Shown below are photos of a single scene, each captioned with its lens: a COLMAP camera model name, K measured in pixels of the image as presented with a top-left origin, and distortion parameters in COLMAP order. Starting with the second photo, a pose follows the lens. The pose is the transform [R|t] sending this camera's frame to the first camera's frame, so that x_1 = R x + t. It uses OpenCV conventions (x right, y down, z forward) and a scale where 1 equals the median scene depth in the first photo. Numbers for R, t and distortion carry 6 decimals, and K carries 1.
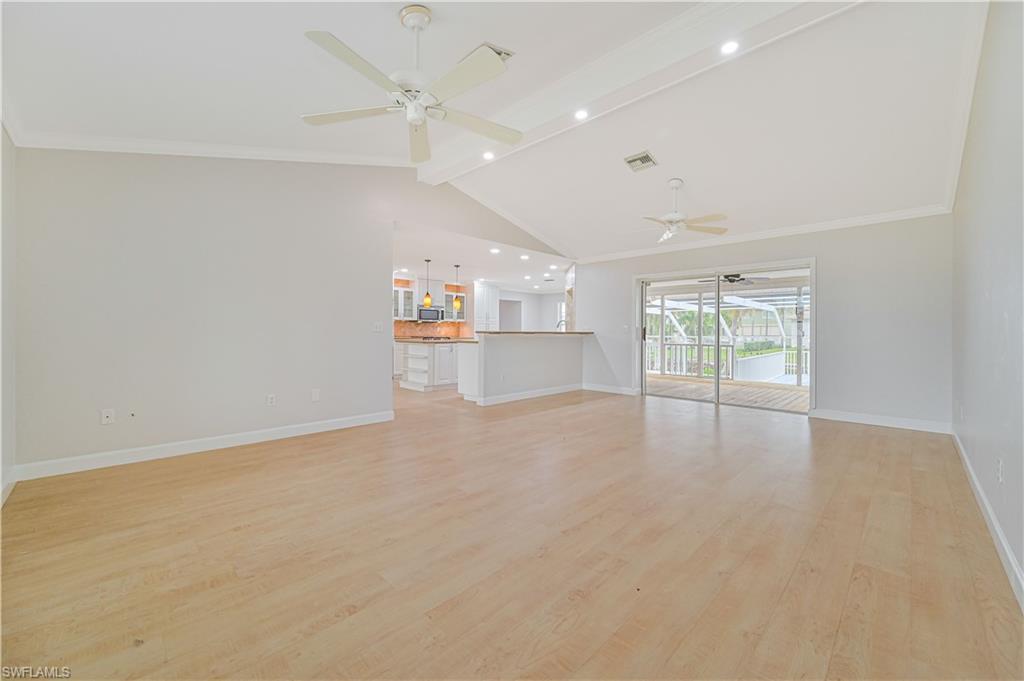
lens RADIAL K [[404.1, 0, 513.5], [0, 404.1, 336.9], [0, 0, 1]] dist [0.001164, 0.000453]
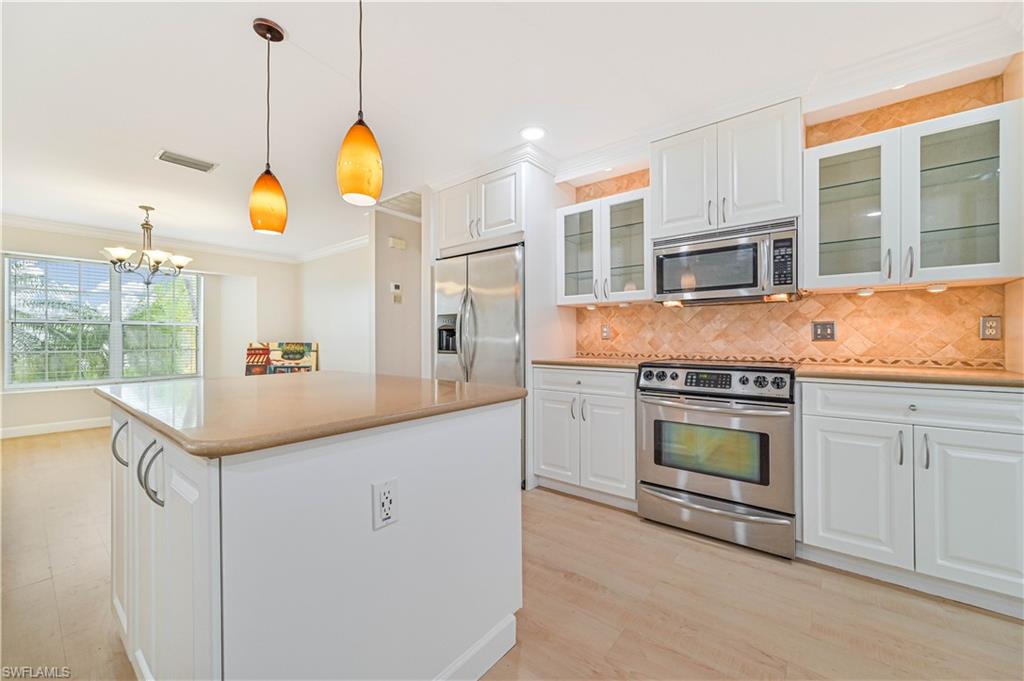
lens RADIAL K [[404.1, 0, 515.9], [0, 404.1, 338.1], [0, 0, 1]] dist [0.001164, 0.000453]
pose [[0.109785, -0.010750, -0.993897, 0.021976], [-0.006397, 0.999913, -0.011522, -0.010650], [0.993935, 0.007623, 0.109707, 0.874250]]
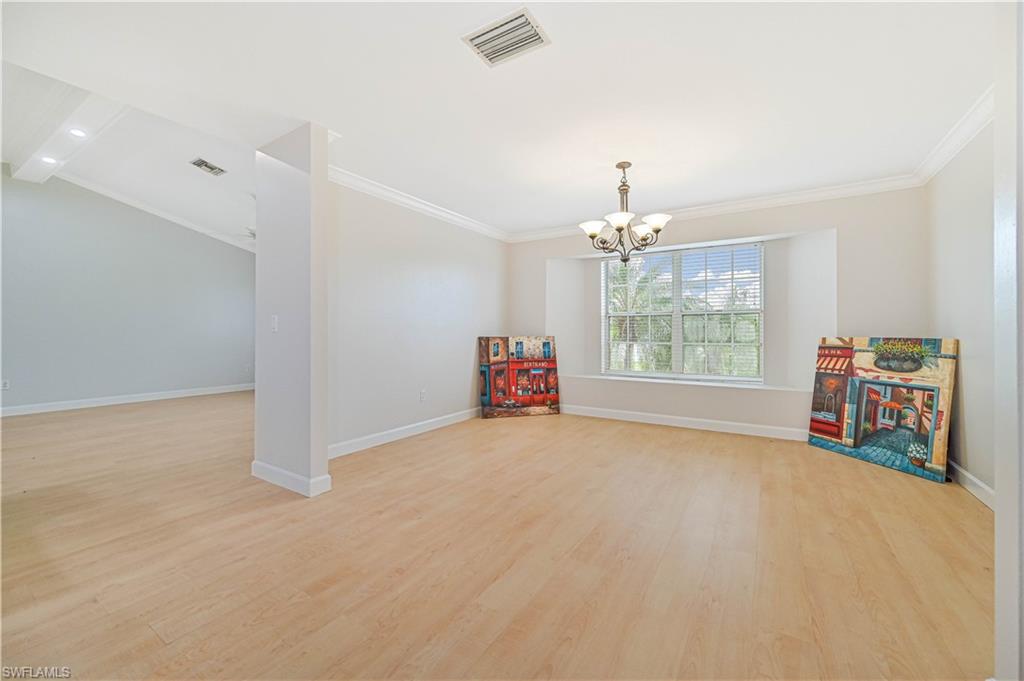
lens RADIAL K [[404.1, 0, 515.3], [0, 404.1, 331.6], [0, 0, 1]] dist [0.001164, 0.000453]
pose [[-0.975277, -0.011023, -0.220710, -0.280005], [-0.012610, 0.999904, 0.005784, -0.011495], [0.220625, 0.008424, -0.975322, 0.845366]]
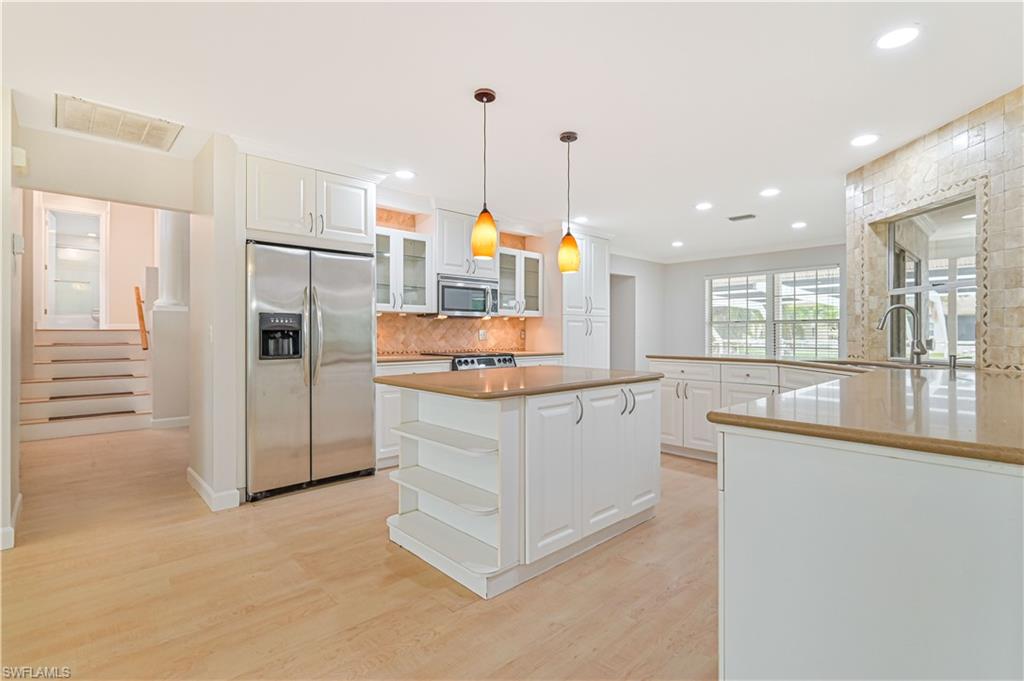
lens RADIAL K [[477.3, 0, 521.1], [0, 477.3, 337.6], [0, 0, 1]] dist [0.002096, -0.000182]
pose [[0.999618, -0.008192, -0.026391, -0.140493], [0.008137, 0.999964, -0.002208, -0.014410], [0.026408, 0.001993, 0.999649, 0.522077]]
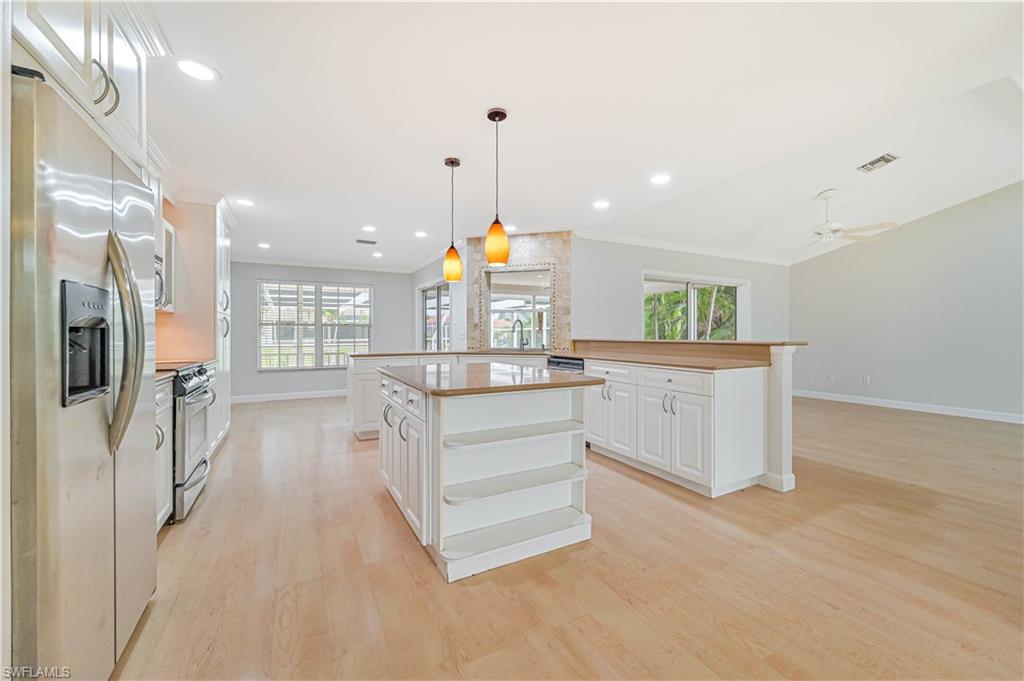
lens RADIAL K [[404.1, 0, 518.9], [0, 404.1, 334.0], [0, 0, 1]] dist [0.001164, 0.000453]
pose [[0.277607, -0.007324, 0.960667, -0.397224], [0.014851, 0.999884, 0.003332, -0.017970], [-0.960580, 0.013342, 0.277684, 0.707273]]
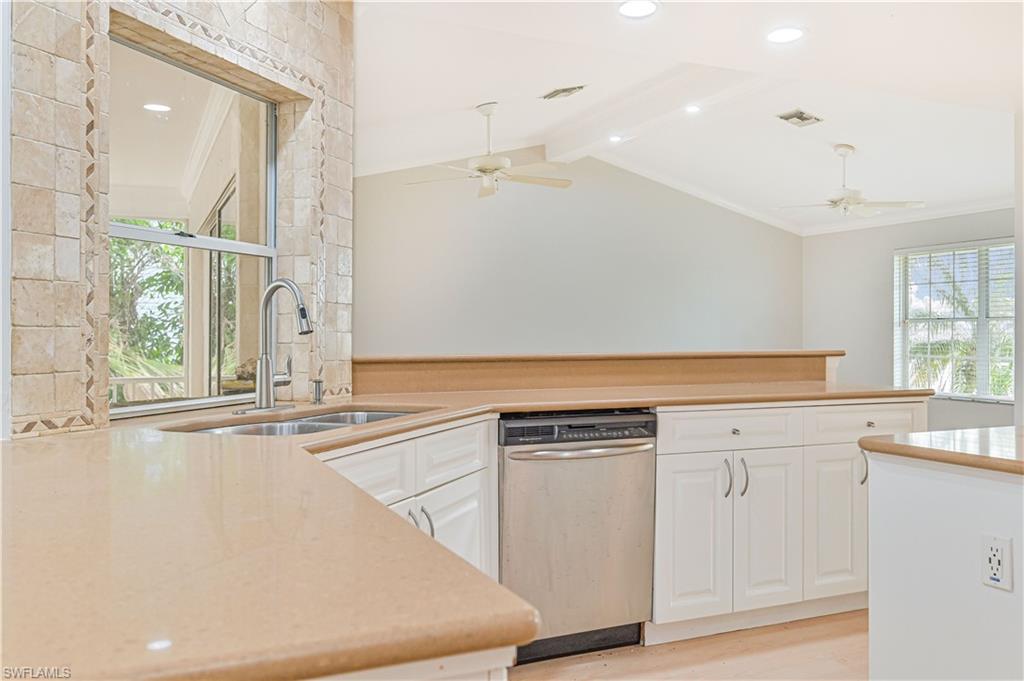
lens RADIAL K [[846.3, 0, 516.3], [0, 846.3, 335.1], [0, 0, 1]] dist [0.006069, 0.005064]
pose [[-0.935936, -0.009990, 0.352027, -0.050857], [-0.004341, 0.999849, 0.016833, -0.022888], [-0.352142, 0.014226, -0.935838, 1.074706]]
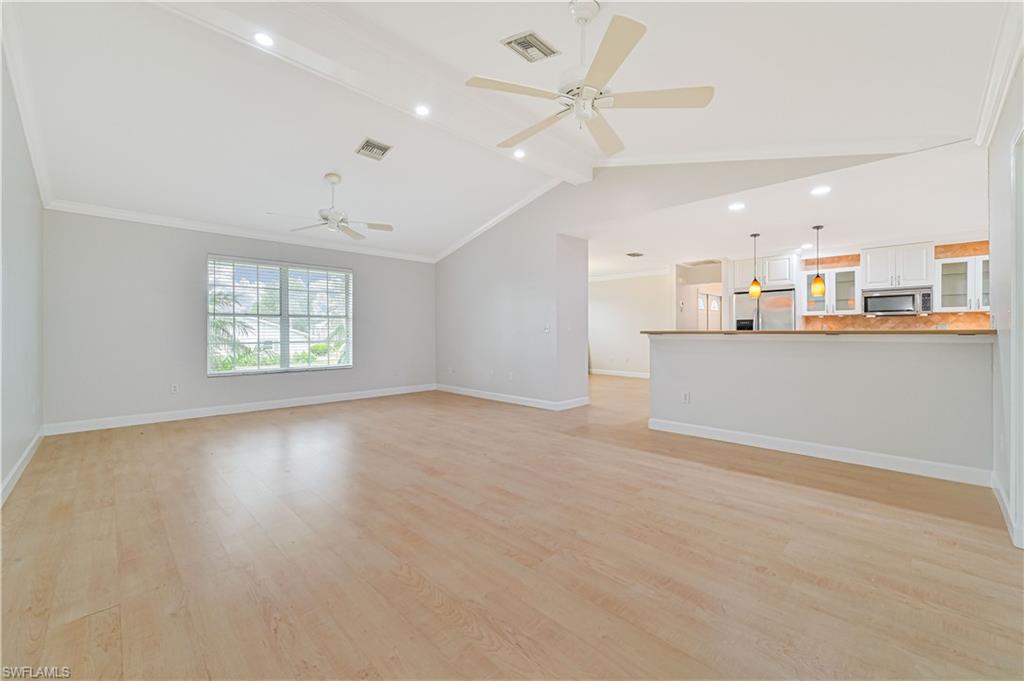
lens RADIAL K [[404.1, 0, 516.1], [0, 404.1, 330.9], [0, 0, 1]] dist [0.001164, 0.000453]
pose [[-0.001961, -0.009756, -0.999950, 0.414777], [-0.009496, 0.999908, -0.009737, -0.002070], [0.999953, 0.009476, -0.002053, 0.441355]]
